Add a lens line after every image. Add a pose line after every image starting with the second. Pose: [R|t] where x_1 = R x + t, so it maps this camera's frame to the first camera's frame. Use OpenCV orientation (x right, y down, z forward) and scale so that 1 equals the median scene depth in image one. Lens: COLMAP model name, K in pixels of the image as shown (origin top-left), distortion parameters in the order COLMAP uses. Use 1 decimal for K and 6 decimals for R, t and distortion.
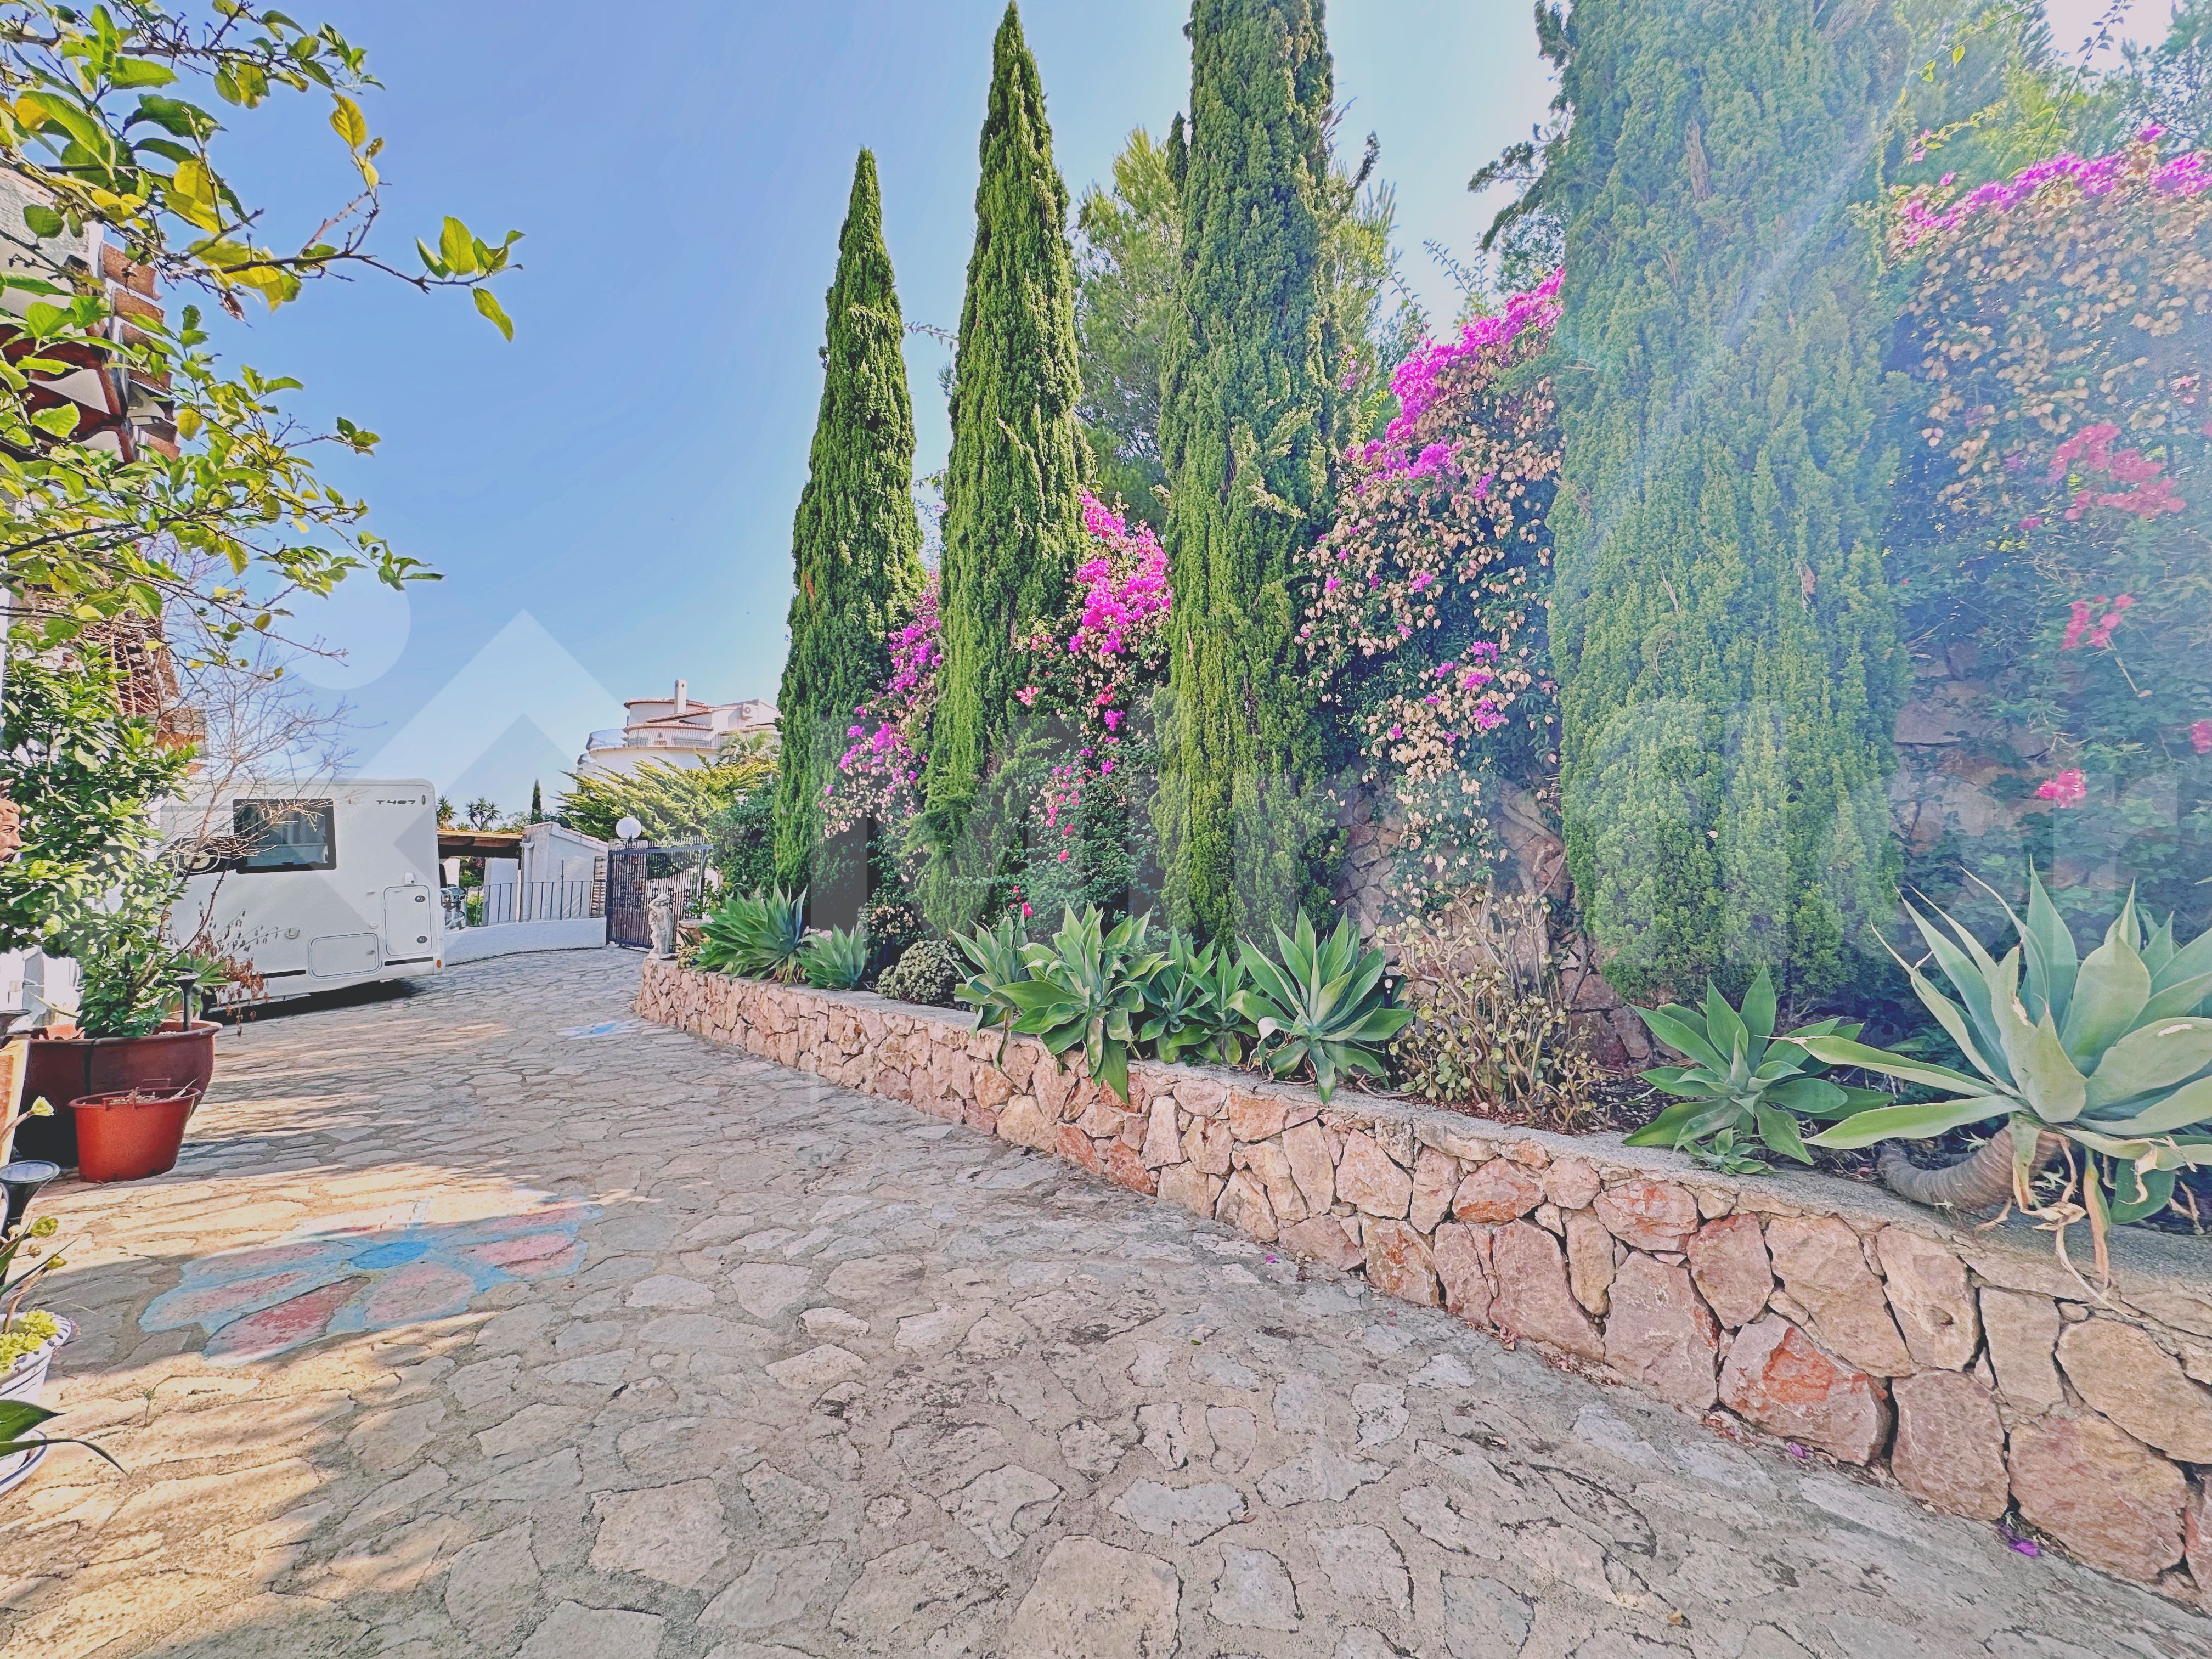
lens RADIAL K [[880.9, 0, 1104.1], [0, 880.9, 828.9], [0, 0, 1]] dist [-0.005581, 0.000474]
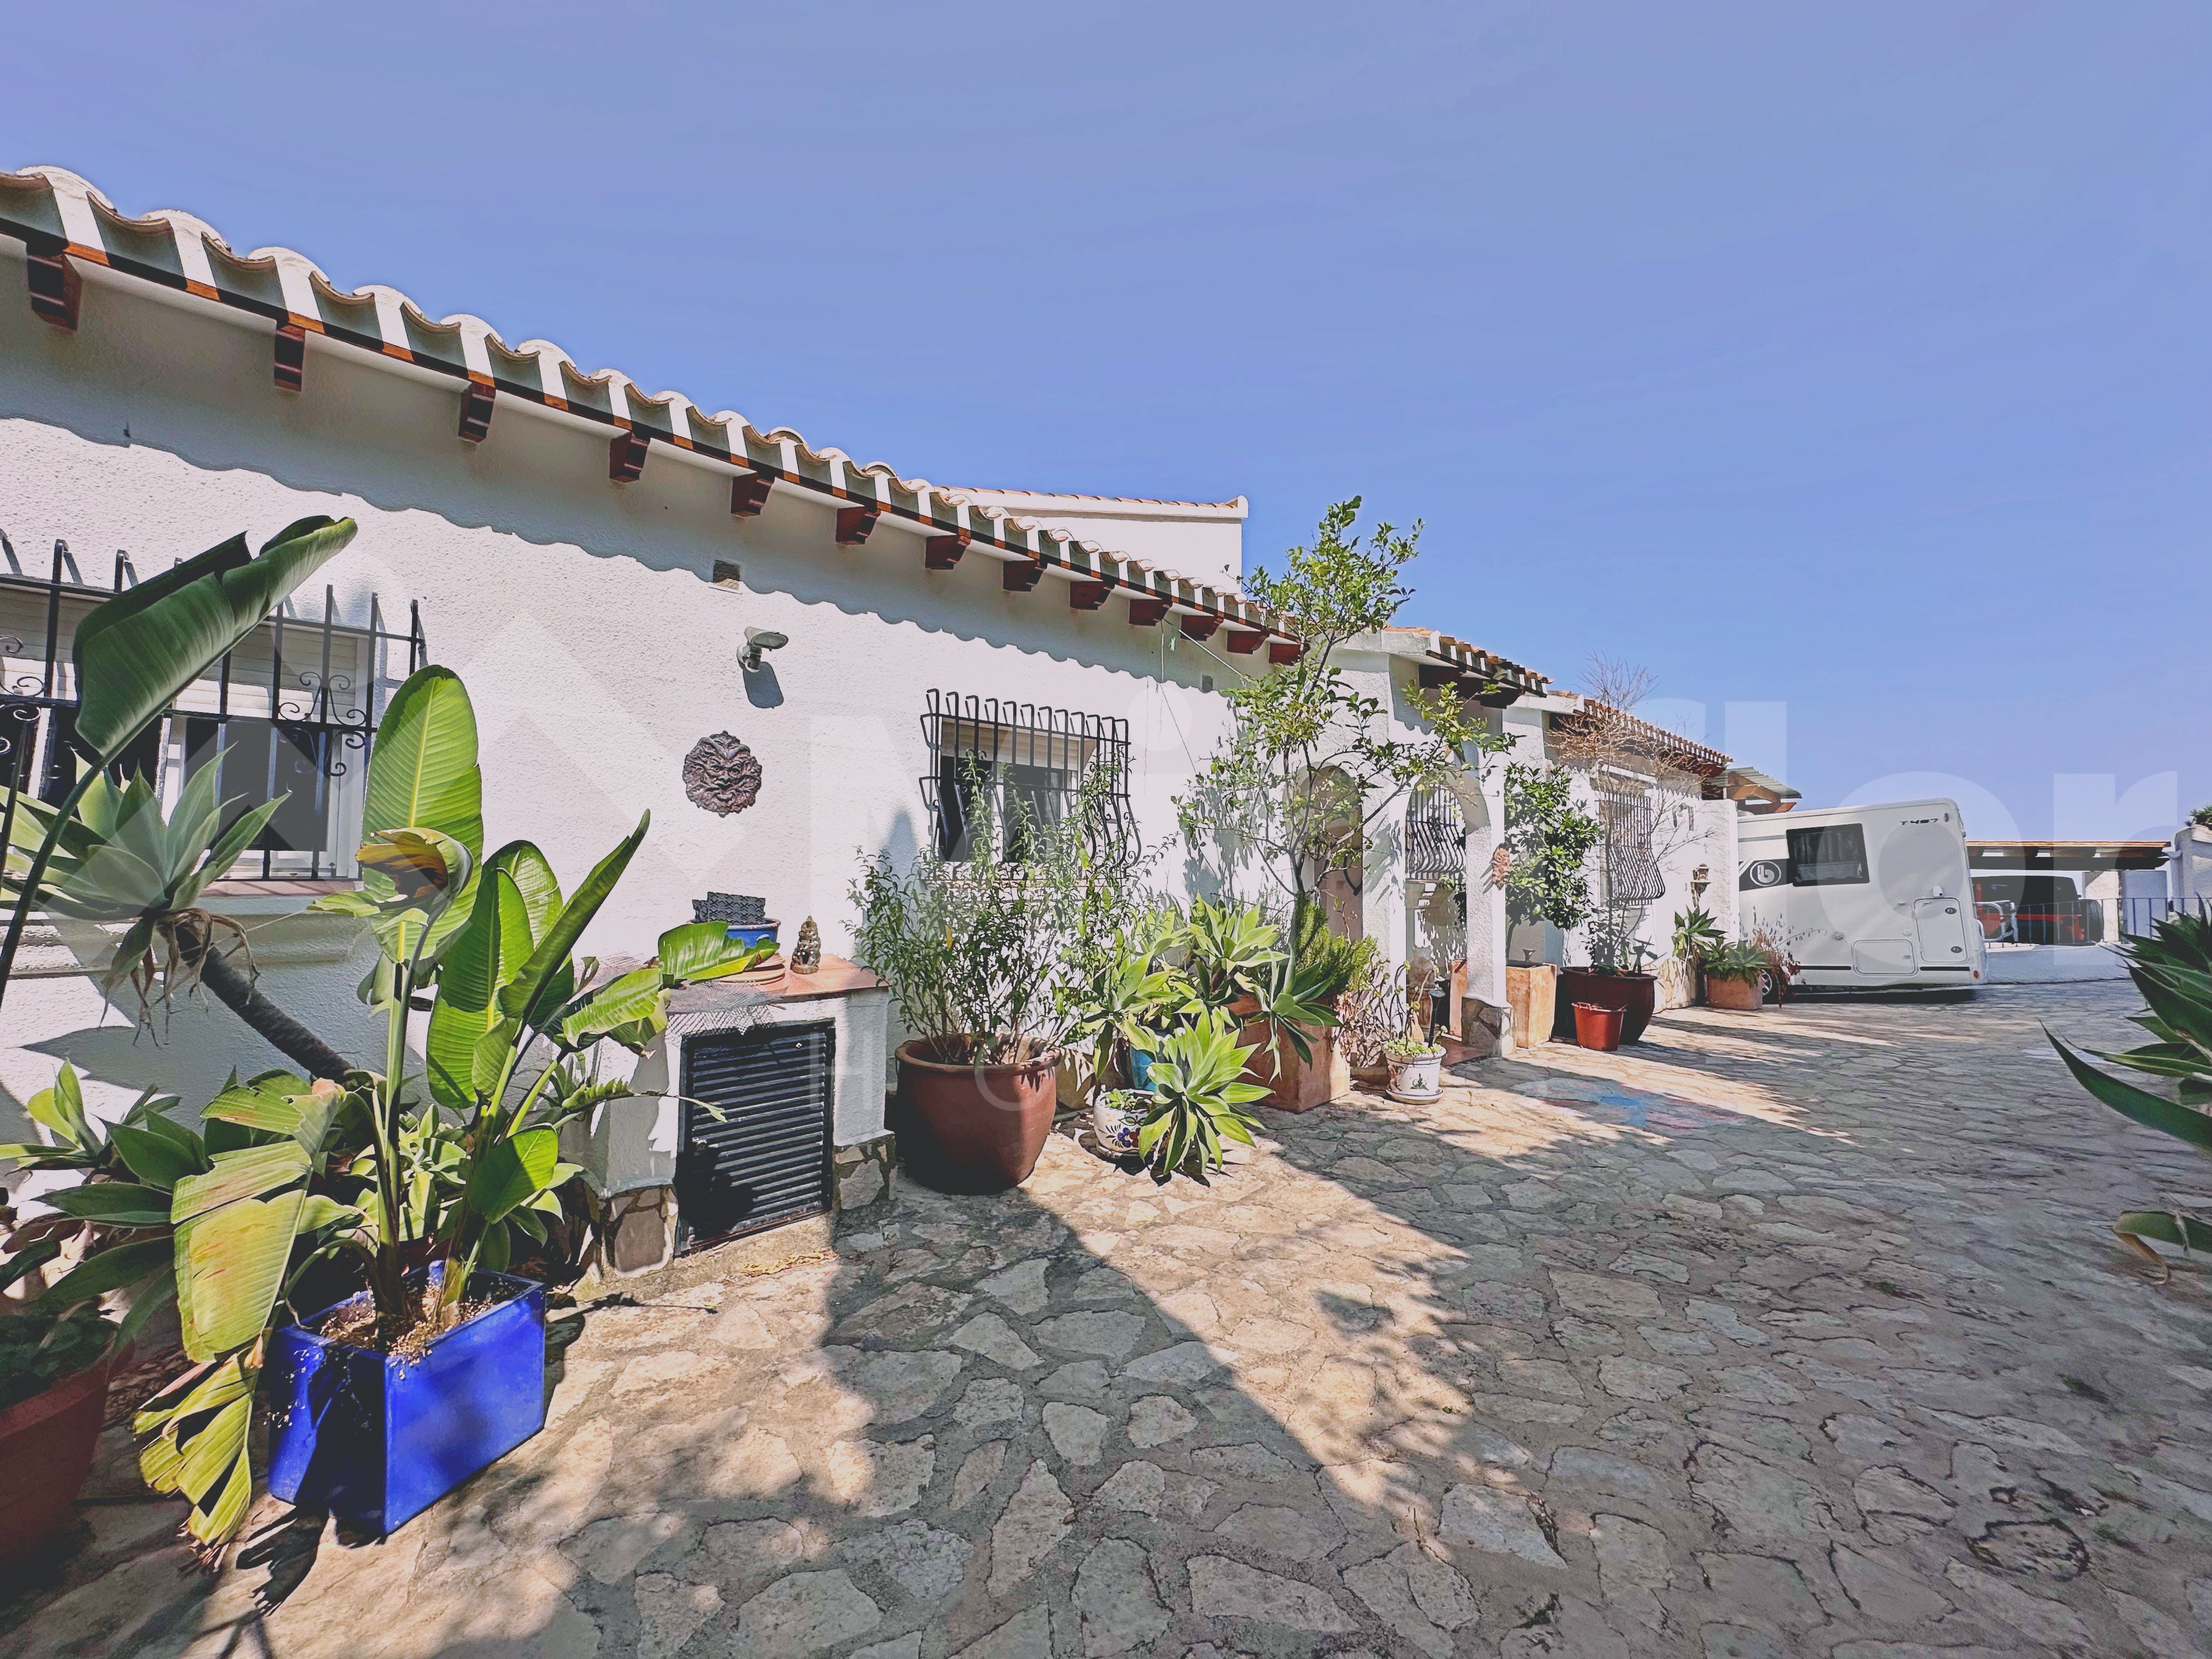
lens RADIAL K [[880.9, 0, 1104.1], [0, 880.9, 828.9], [0, 0, 1]] dist [-0.005581, 0.000474]
pose [[-0.020574, -0.061407, -0.997901, 1.167745], [0.043540, 0.997110, -0.062256, 0.014502], [0.998840, -0.044730, -0.017841, 0.042433]]
